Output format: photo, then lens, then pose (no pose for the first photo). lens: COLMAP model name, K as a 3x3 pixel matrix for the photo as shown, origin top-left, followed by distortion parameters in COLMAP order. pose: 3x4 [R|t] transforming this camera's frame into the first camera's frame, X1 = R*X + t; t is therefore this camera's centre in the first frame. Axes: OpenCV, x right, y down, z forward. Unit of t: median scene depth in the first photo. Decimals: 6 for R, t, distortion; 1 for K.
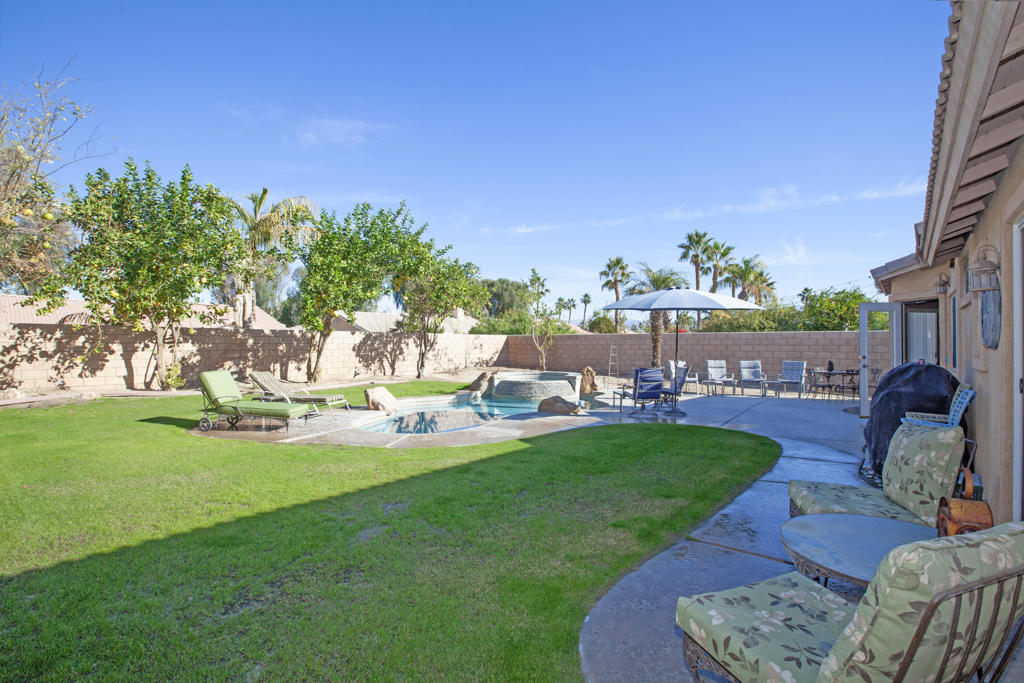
lens RADIAL K [[476.1, 0, 510.7], [0, 476.1, 342.7], [0, 0, 1]] dist [-0.033688, 0.005827]
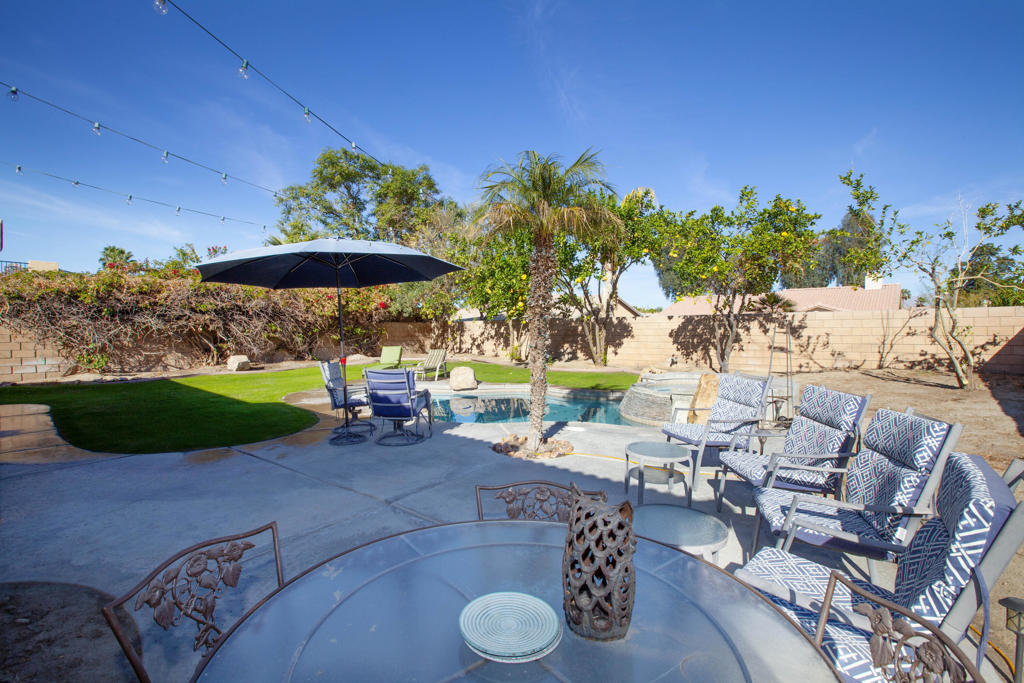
lens RADIAL K [[476.1, 0, 507.9], [0, 476.1, 338.7], [0, 0, 1]] dist [-0.033688, 0.005827]
pose [[0.030348, 0.011320, -0.999475, 0.544984], [0.008422, 0.999897, 0.011580, 0.007169], [0.999504, -0.008769, 0.030249, 0.632146]]
